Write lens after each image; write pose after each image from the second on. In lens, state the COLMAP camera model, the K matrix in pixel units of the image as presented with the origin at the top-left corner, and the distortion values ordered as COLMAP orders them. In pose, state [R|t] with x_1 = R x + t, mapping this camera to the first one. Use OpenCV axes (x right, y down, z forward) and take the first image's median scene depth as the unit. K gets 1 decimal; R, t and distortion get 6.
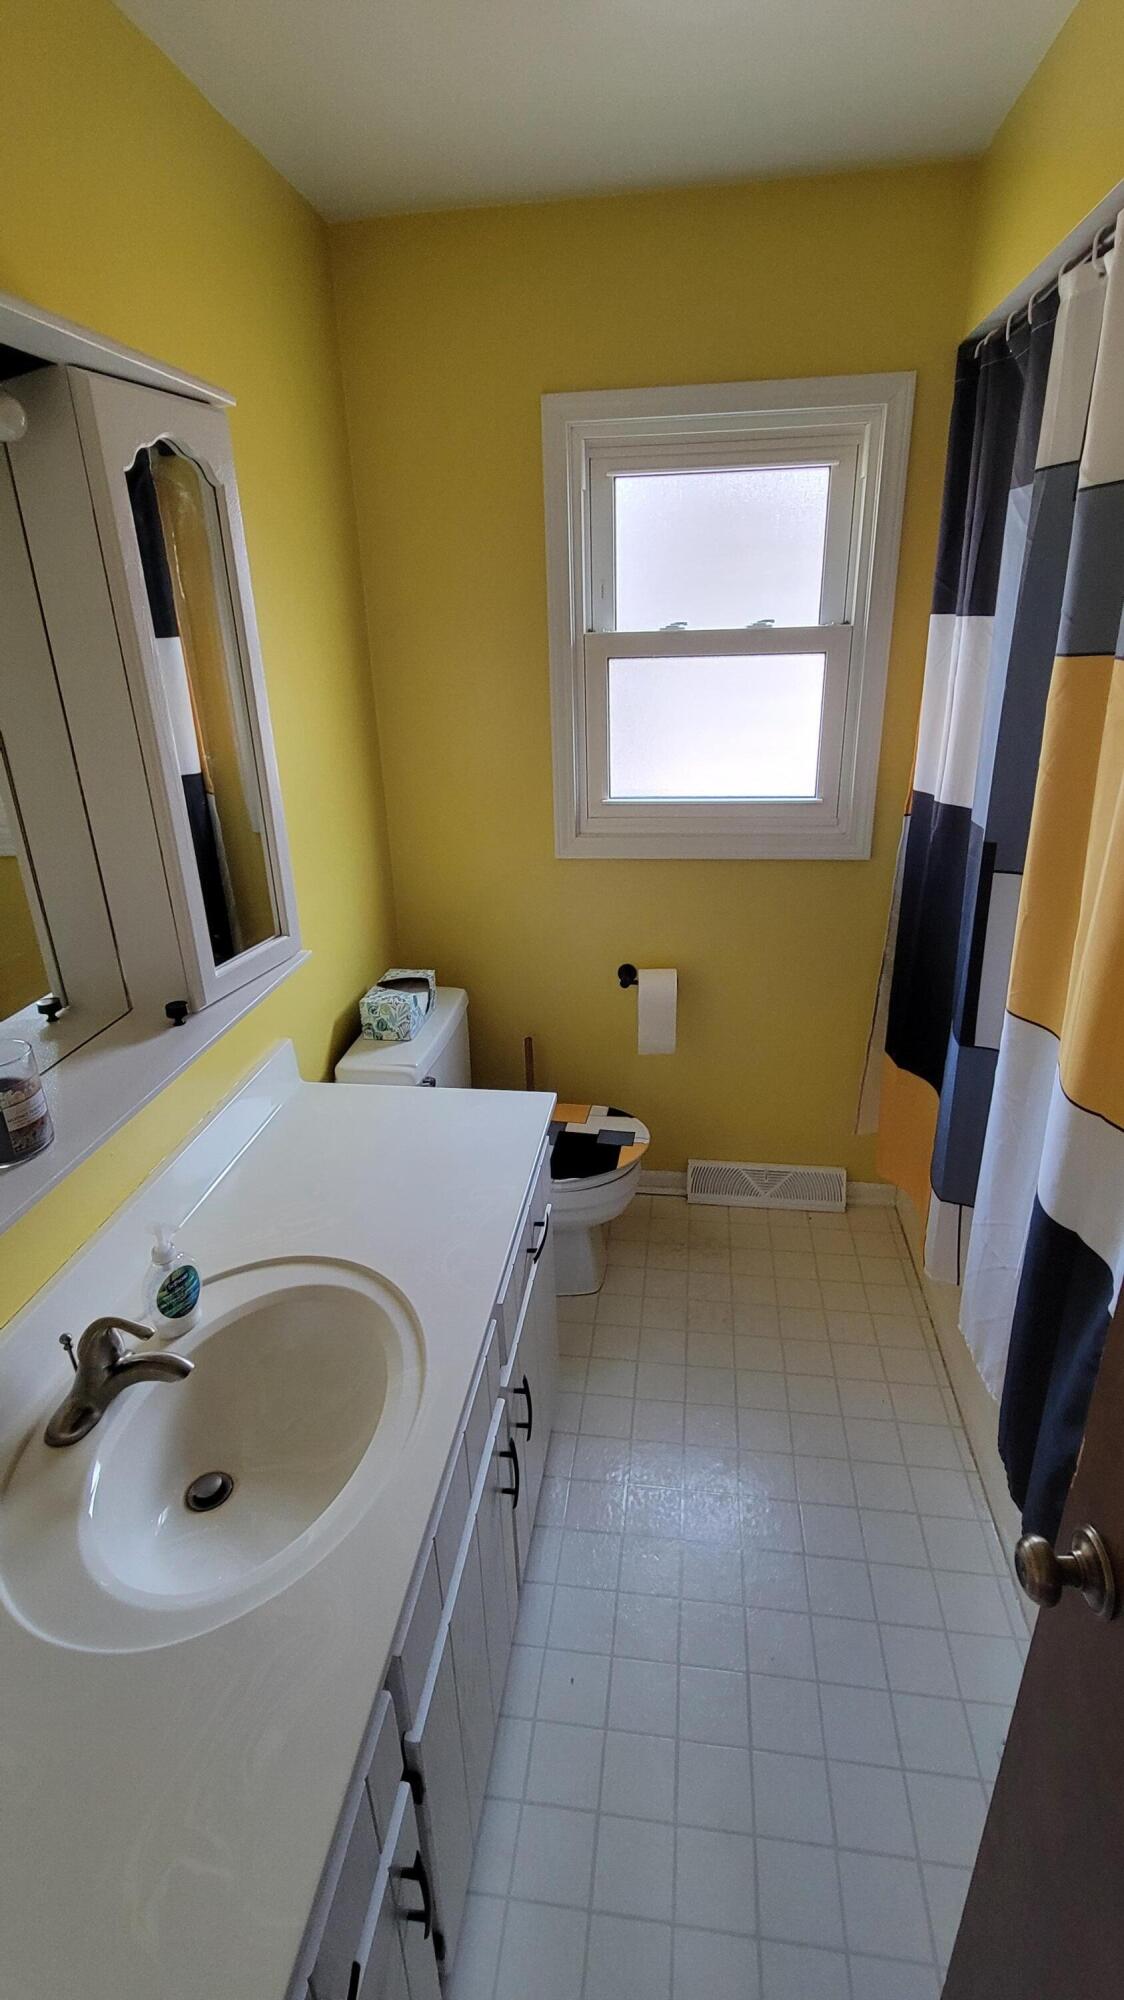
lens RADIAL K [[943.3, 0, 551.3], [0, 943.3, 1004.2], [0, 0, 1]] dist [0.002339, -0.000079]
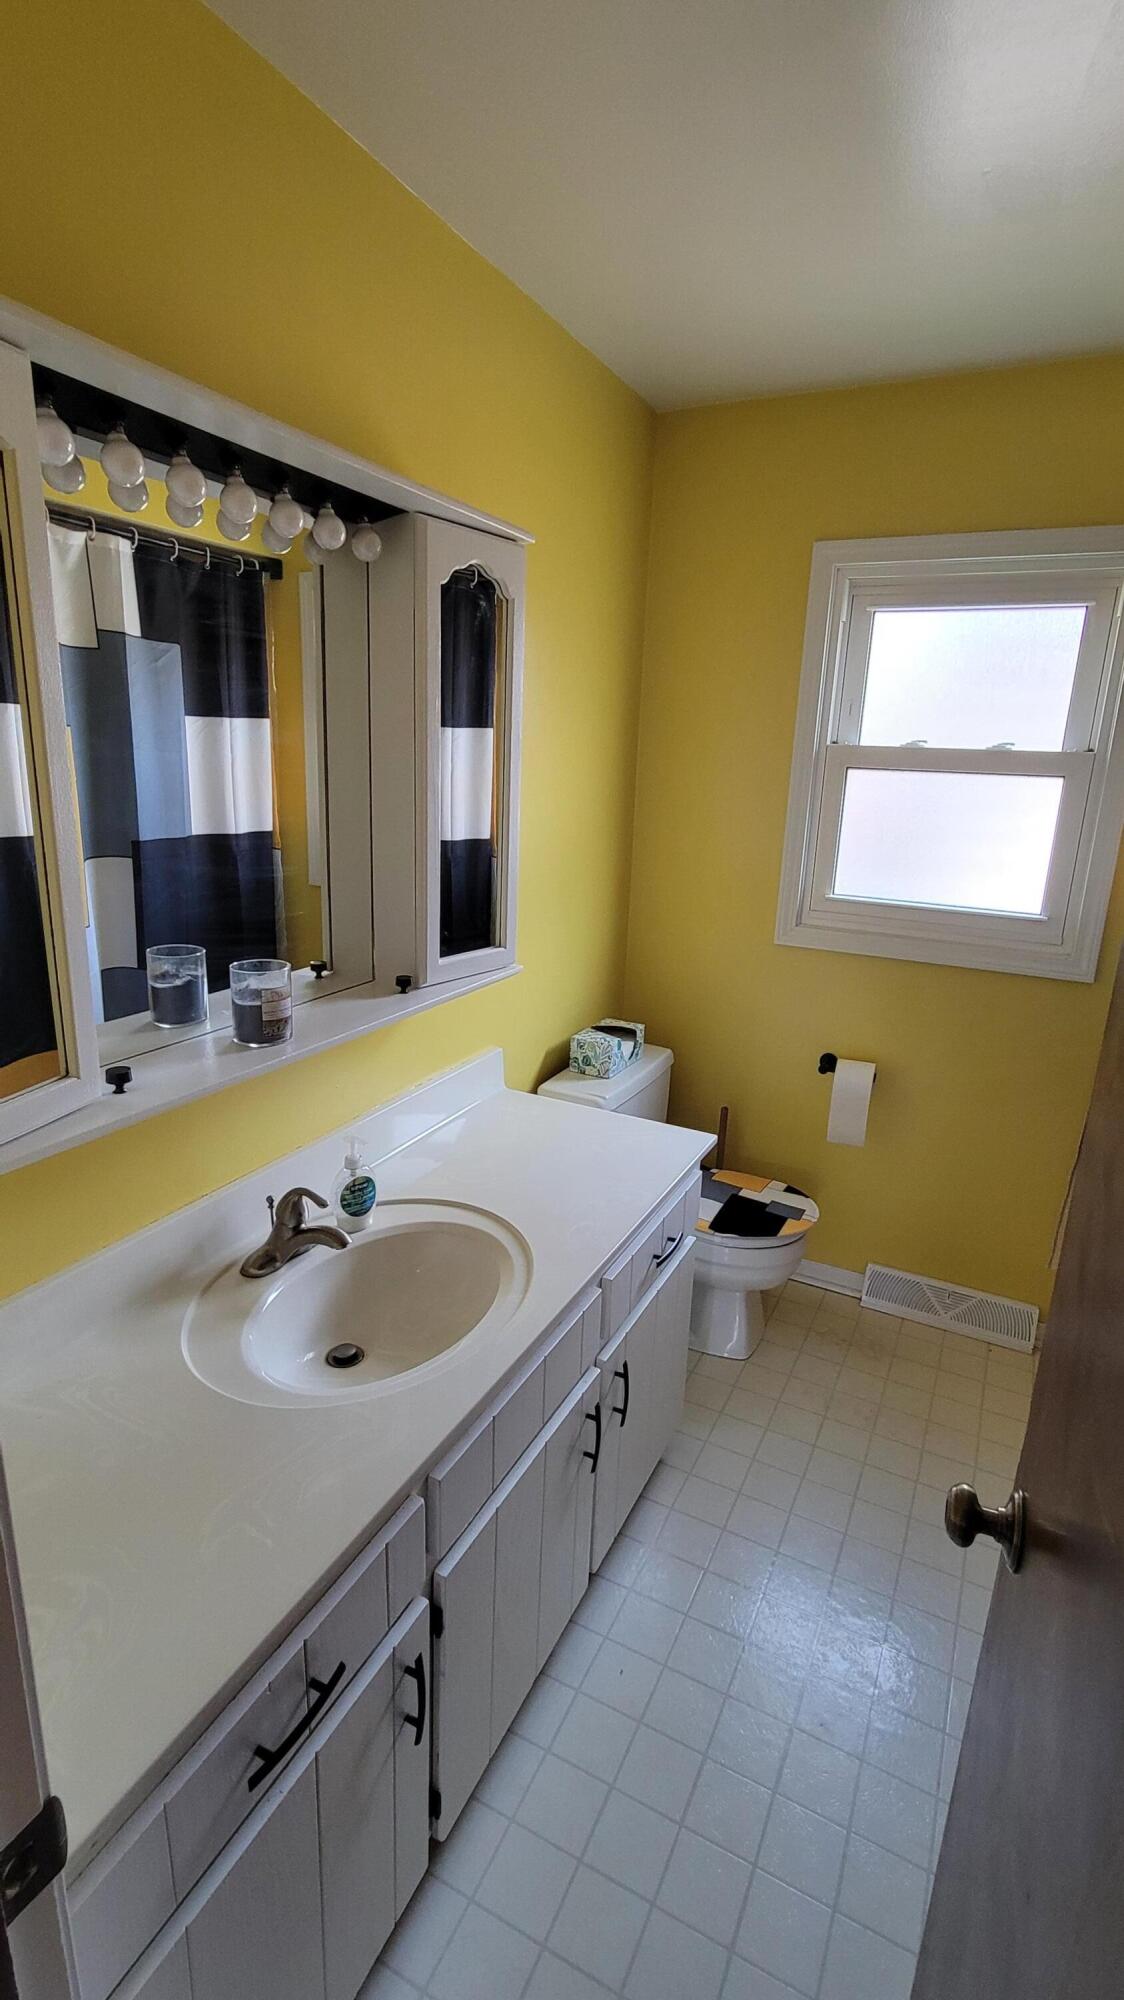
lens RADIAL K [[943.3, 0, 552.9], [0, 943.3, 1006.4], [0, 0, 1]] dist [0.002339, -0.000079]
pose [[0.943538, 0.149935, -0.295390, 0.122025], [-0.185927, 0.977702, -0.097626, 0.087274], [0.274165, 0.147035, 0.950376, -0.107666]]
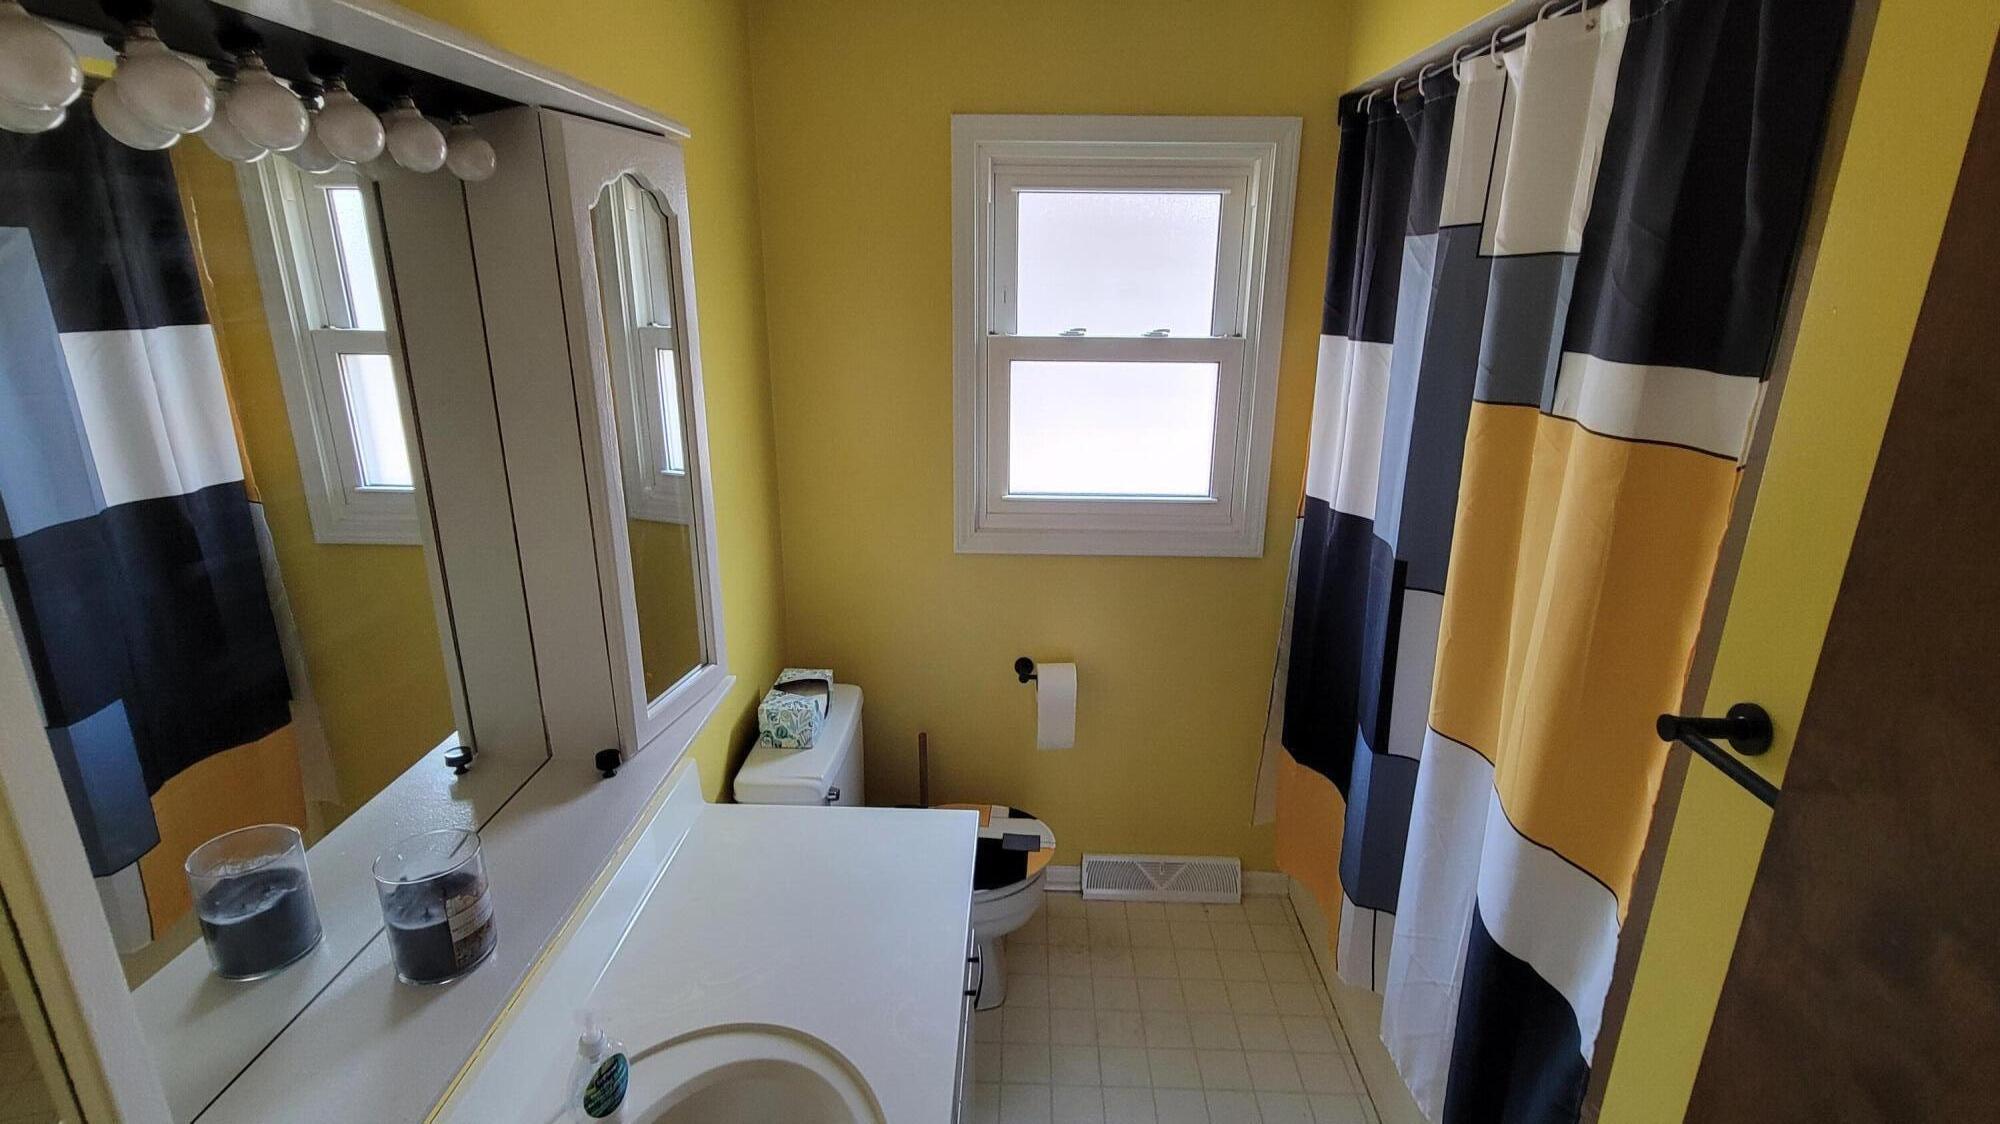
lens RADIAL K [[943.3, 0, 992.4], [0, 943.3, 565.7], [0, 0, 1]] dist [0.002339, -0.000079]
pose [[0.993163, 0.001770, 0.116726, -0.091435], [0.008716, 0.995970, -0.089259, -0.067172], [-0.116413, 0.089666, 0.989145, 0.020811]]
